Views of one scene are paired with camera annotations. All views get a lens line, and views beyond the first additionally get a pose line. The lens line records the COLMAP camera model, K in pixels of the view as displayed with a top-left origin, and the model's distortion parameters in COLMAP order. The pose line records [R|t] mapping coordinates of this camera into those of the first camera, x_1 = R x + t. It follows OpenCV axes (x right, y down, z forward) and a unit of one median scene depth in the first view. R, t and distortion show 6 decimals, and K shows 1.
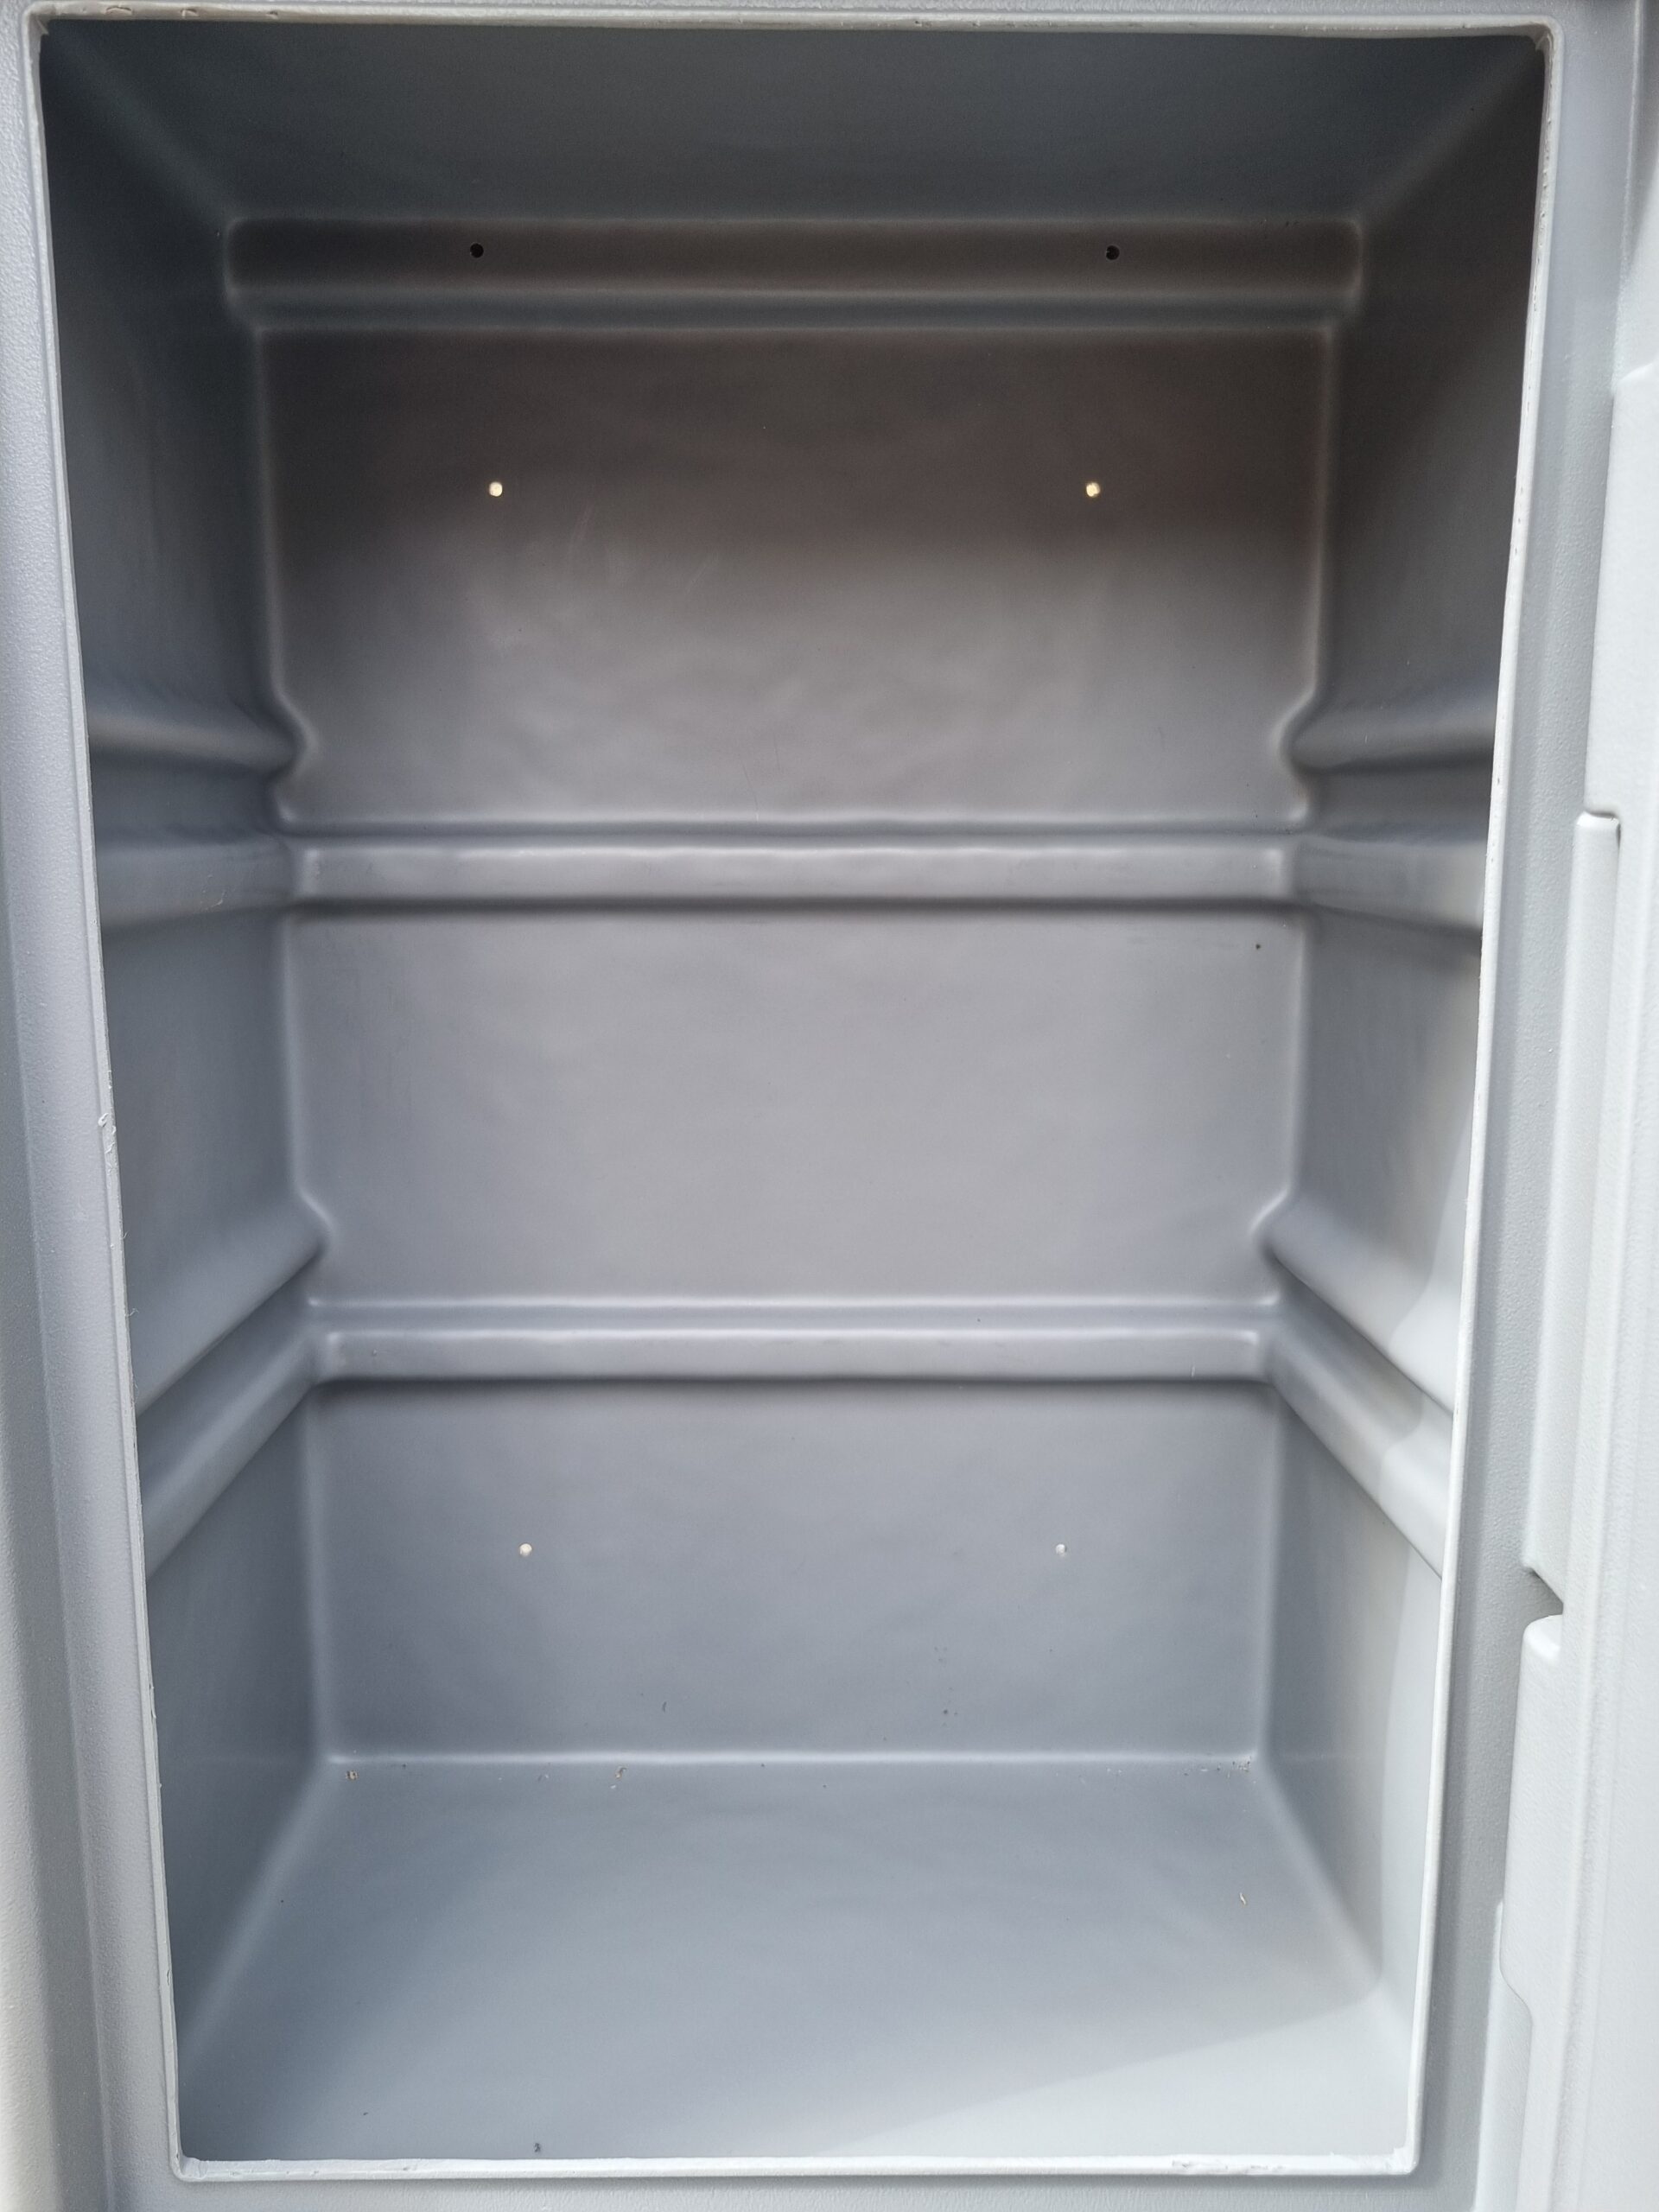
lens RADIAL K [[1823.0, 0, 830.9], [0, 1823.0, 1135.5], [0, 0, 1]] dist [0.001631, 0.002305]
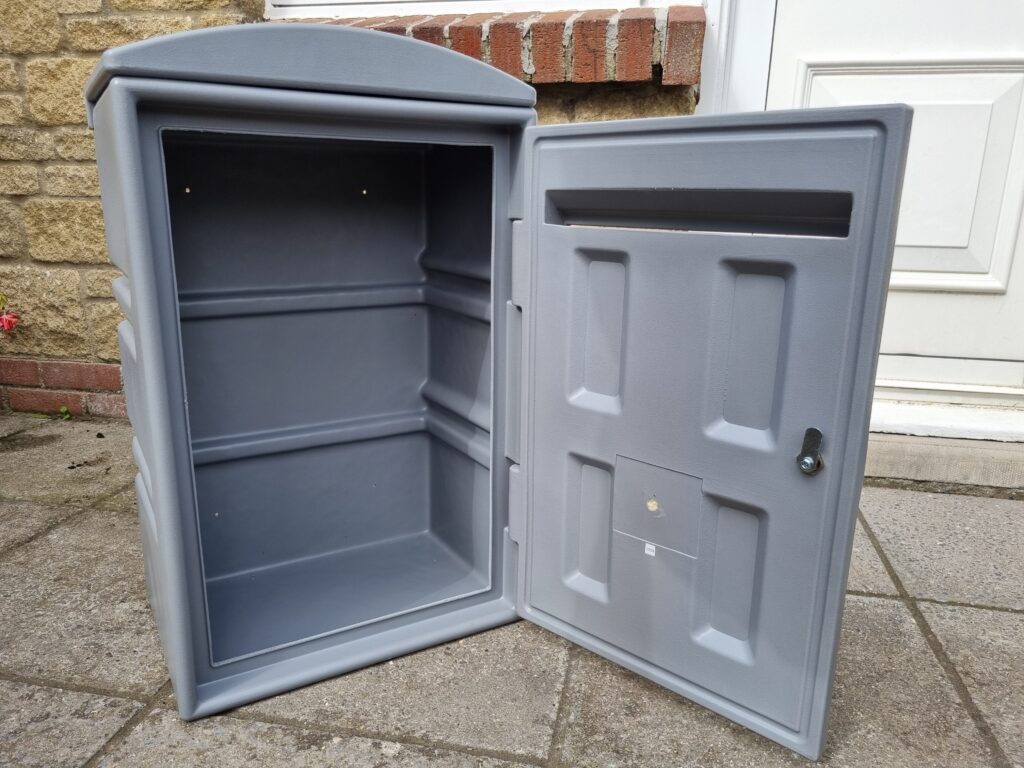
lens RADIAL K [[770.5, 0, 512.0], [0, 770.5, 384.0], [0, 0, 1]] dist [-0.000887, 0.000045]
pose [[0.871958, -0.108623, 0.477379, -0.369830], [0.074135, 0.993127, 0.090564, -0.093932], [-0.483935, -0.043578, 0.874018, -0.485768]]
